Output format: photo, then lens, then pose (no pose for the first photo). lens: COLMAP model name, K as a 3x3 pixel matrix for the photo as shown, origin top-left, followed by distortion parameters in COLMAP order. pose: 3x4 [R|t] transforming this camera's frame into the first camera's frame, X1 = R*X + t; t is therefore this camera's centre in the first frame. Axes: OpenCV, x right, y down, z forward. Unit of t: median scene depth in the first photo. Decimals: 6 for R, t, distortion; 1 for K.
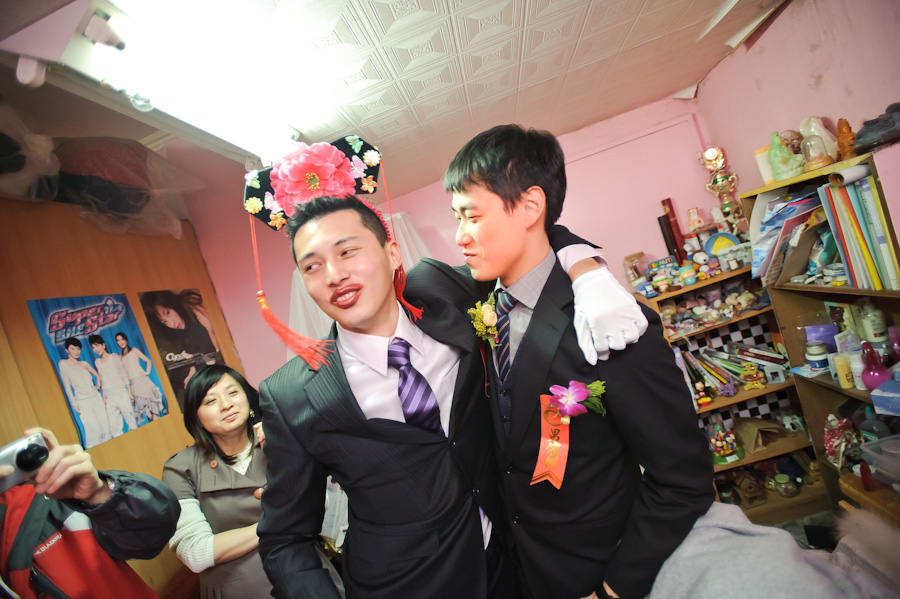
lens RADIAL K [[445.4, 0, 462.0], [0, 445.4, 299.5], [0, 0, 1]] dist [-0.002009, -0.000009]
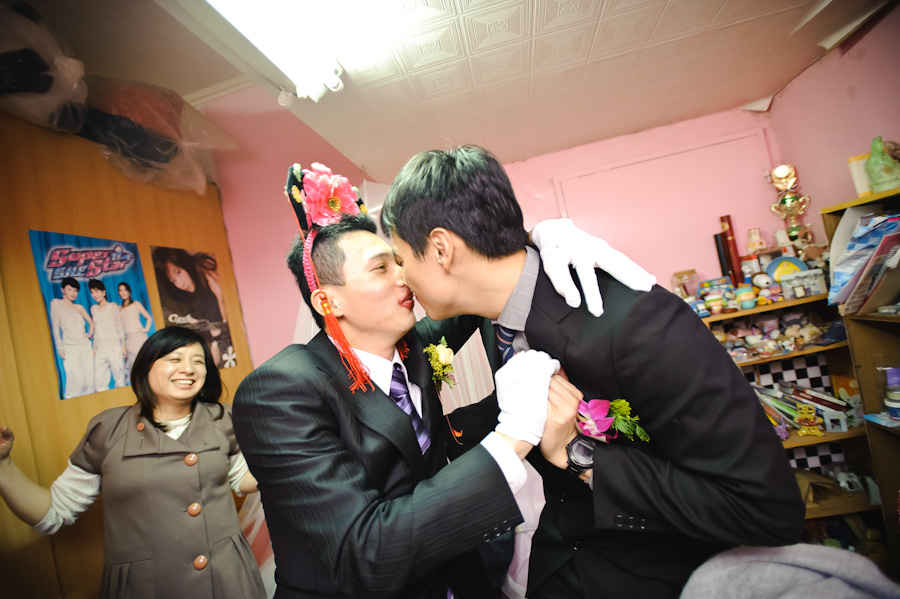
lens RADIAL K [[445.4, 0, 462.0], [0, 445.4, 299.5], [0, 0, 1]] dist [-0.002009, -0.000009]
pose [[0.991691, 0.122925, -0.037937, -0.024330], [-0.124529, 0.991271, -0.043294, 0.057923], [0.032284, 0.047658, 0.998342, 0.087299]]
